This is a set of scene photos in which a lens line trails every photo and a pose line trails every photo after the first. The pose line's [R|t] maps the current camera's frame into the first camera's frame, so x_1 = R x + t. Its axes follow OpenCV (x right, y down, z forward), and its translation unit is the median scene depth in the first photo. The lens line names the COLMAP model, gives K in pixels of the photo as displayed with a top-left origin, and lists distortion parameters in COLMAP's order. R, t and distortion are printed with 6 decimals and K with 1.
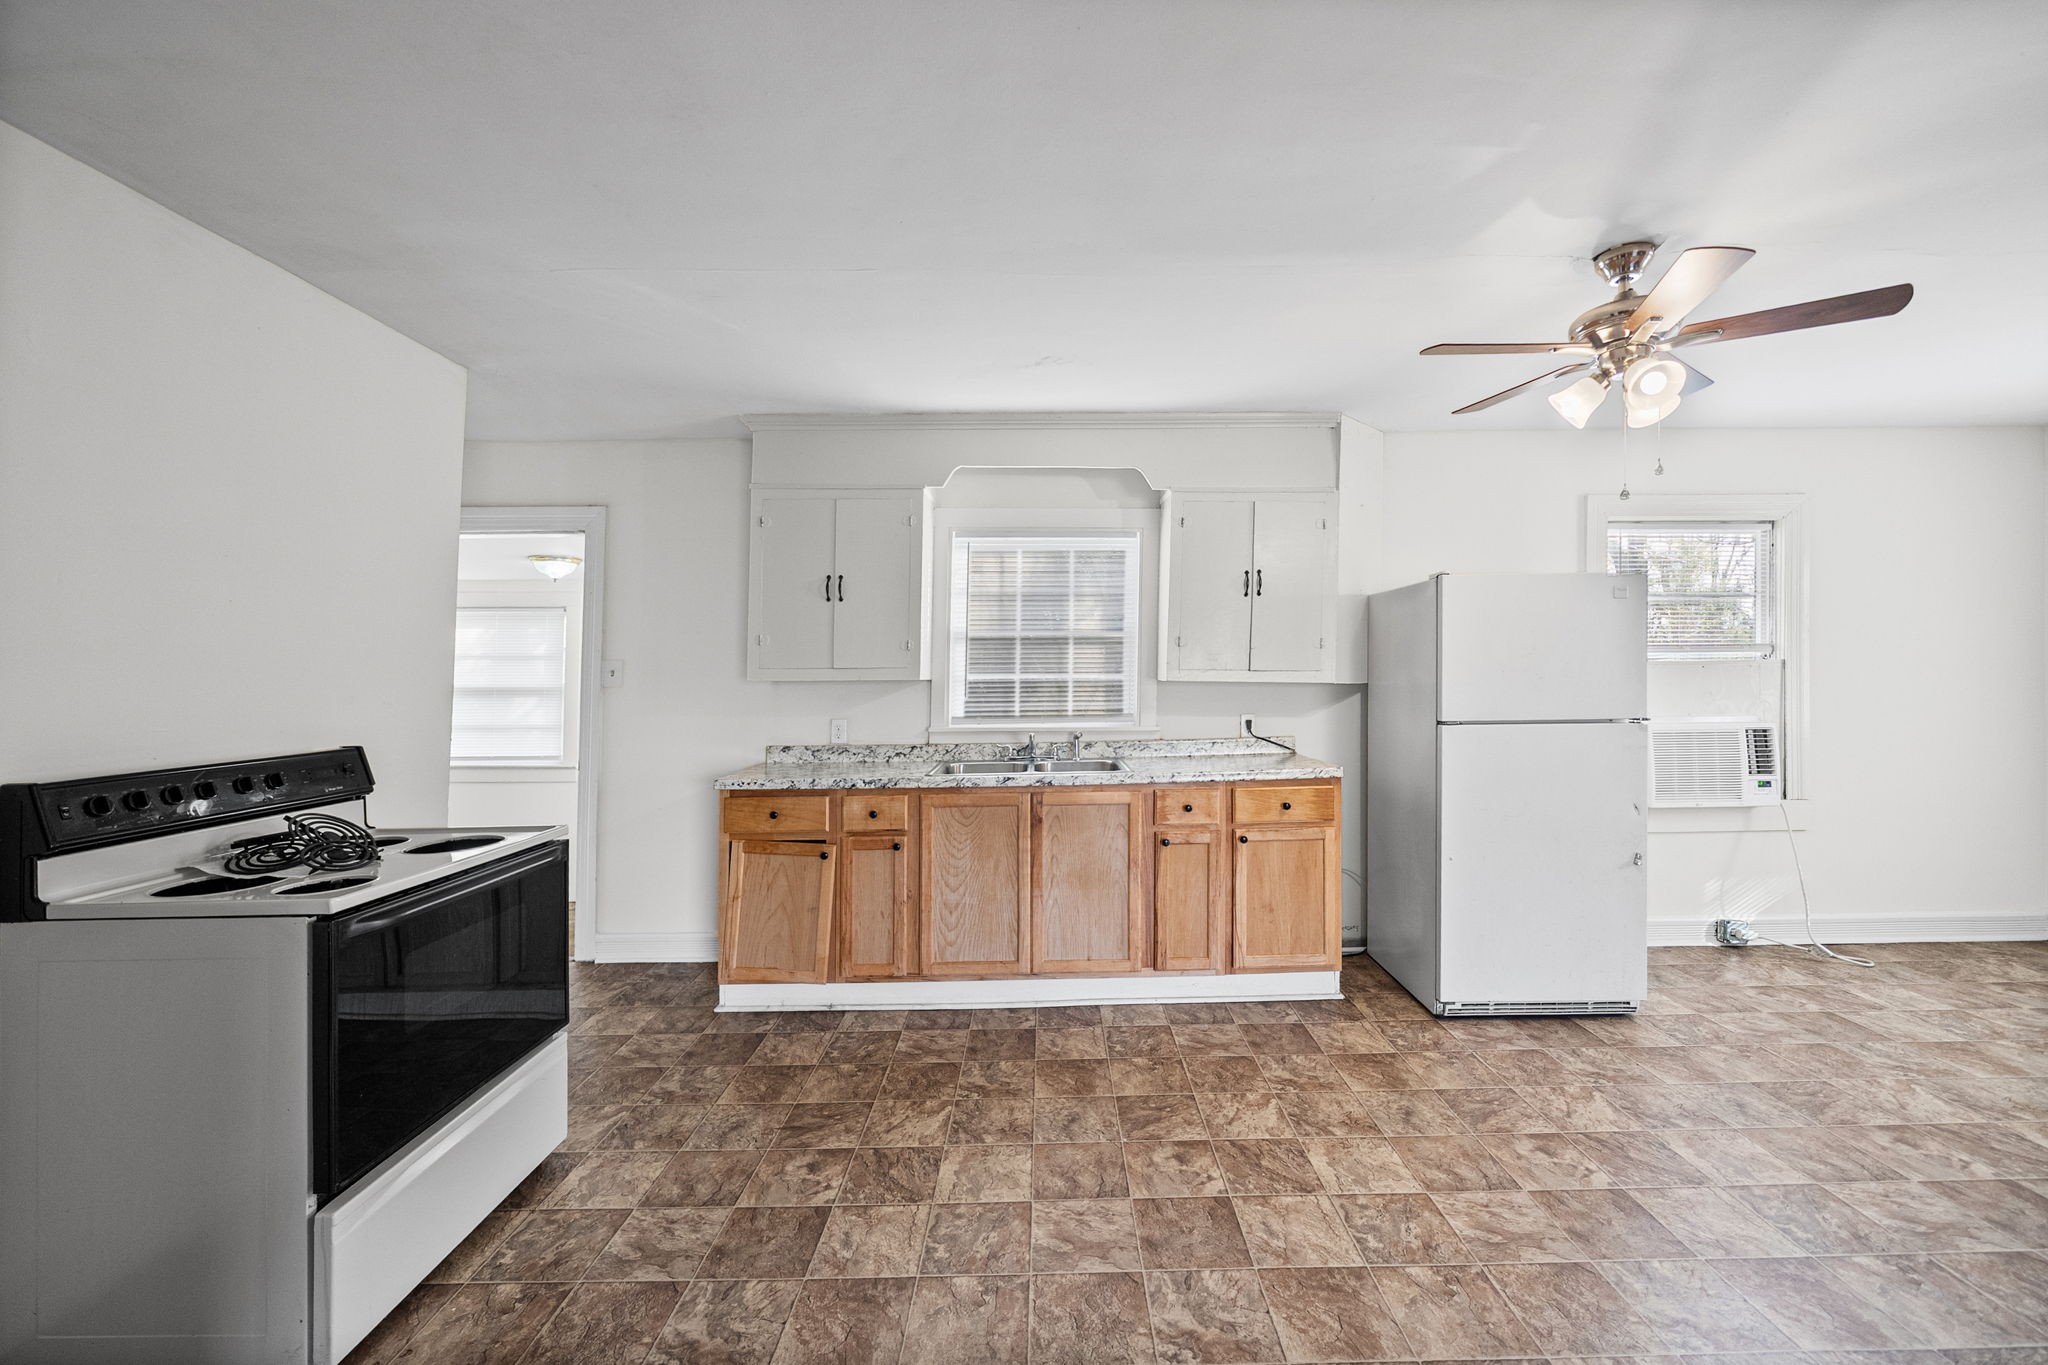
lens RADIAL K [[818.6, 0, 1041.6], [0, 818.6, 661.0], [0, 0, 1]] dist [-0.008990, 0.000204]
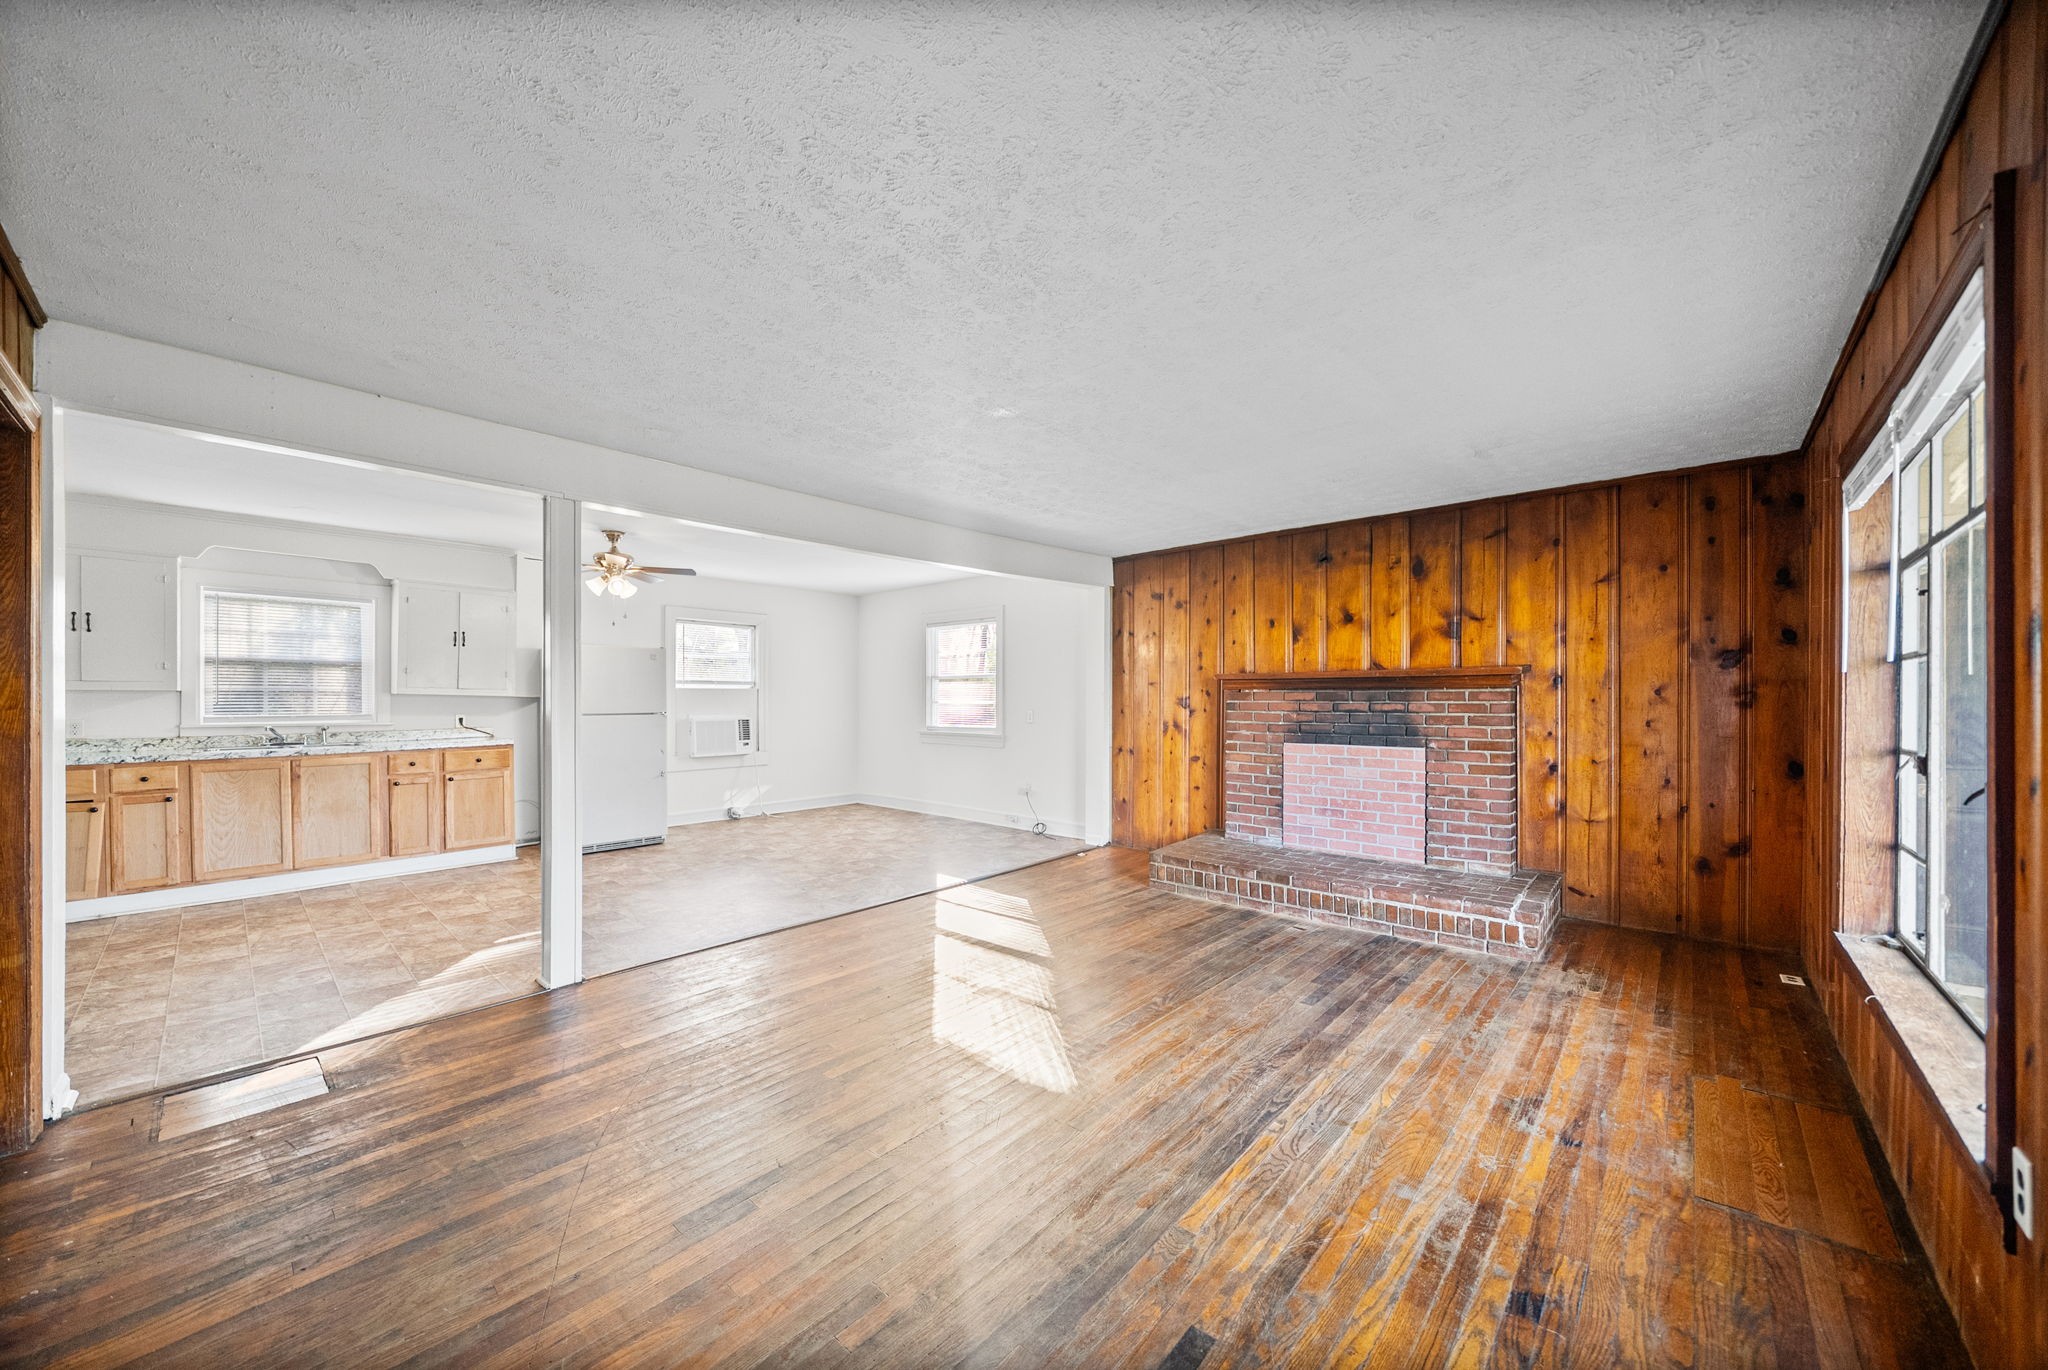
lens RADIAL K [[759.5, 0, 1029.5], [0, 759.5, 725.8], [0, 0, 1]] dist [0.004743, -0.001005]
pose [[0.672072, -0.016757, 0.740296, -0.148132], [-0.023592, 0.998752, 0.044026, -0.009990], [-0.740110, -0.047054, 0.670838, -1.123317]]
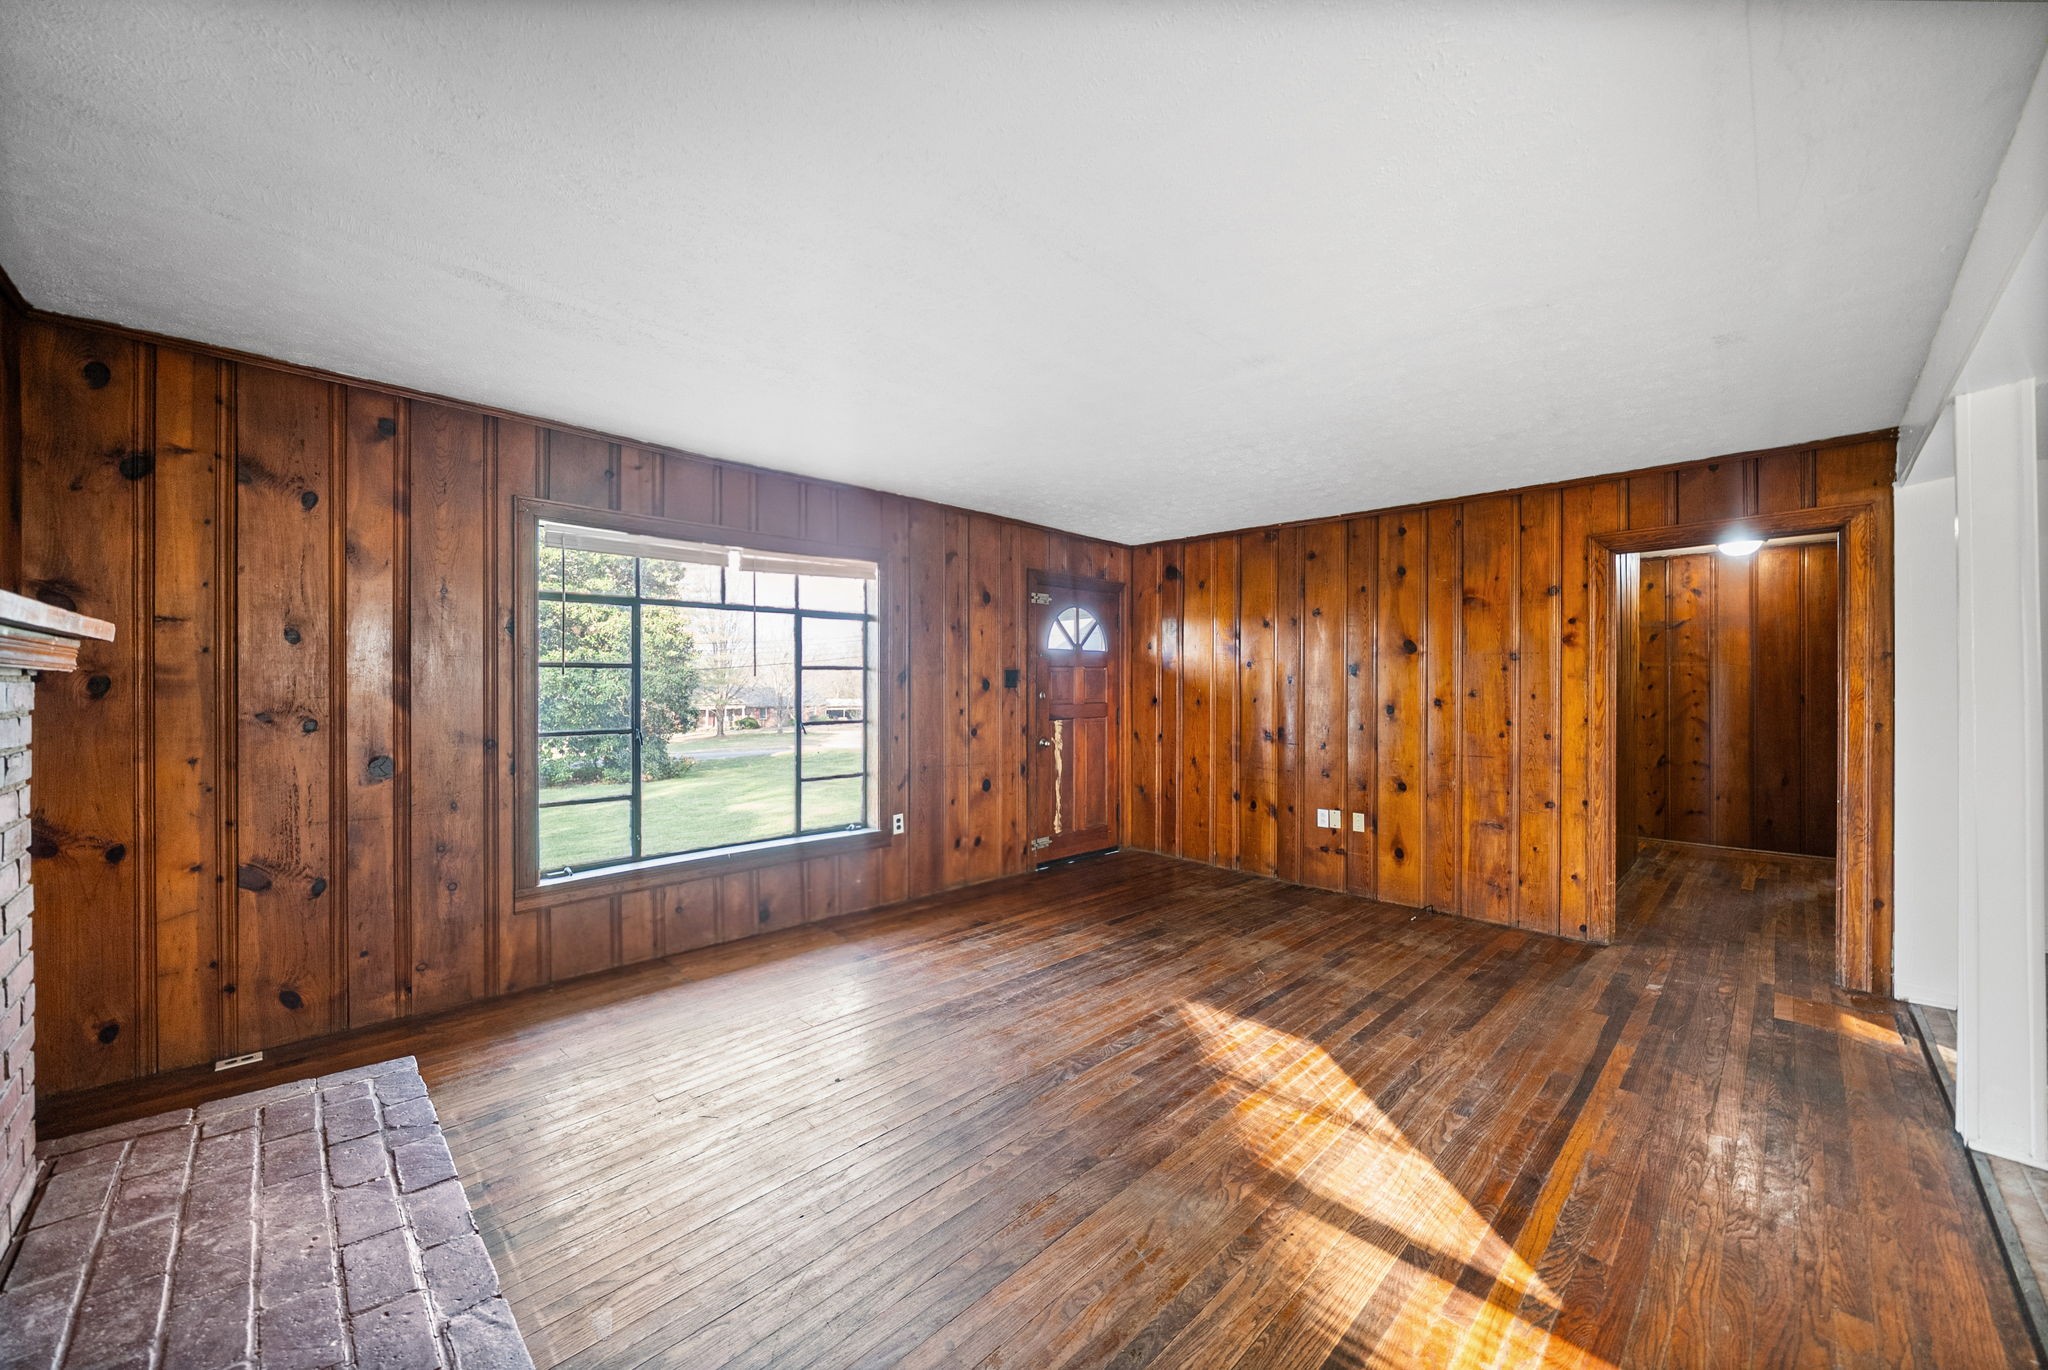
lens RADIAL K [[759.5, 0, 1031.0], [0, 759.5, 679.8], [0, 0, 1]] dist [0.004743, -0.001005]
pose [[-0.712297, 0.005347, -0.701858, 1.311529], [0.023014, 0.999611, -0.015740, -0.013719], [0.701501, -0.027364, -0.712143, -0.025438]]
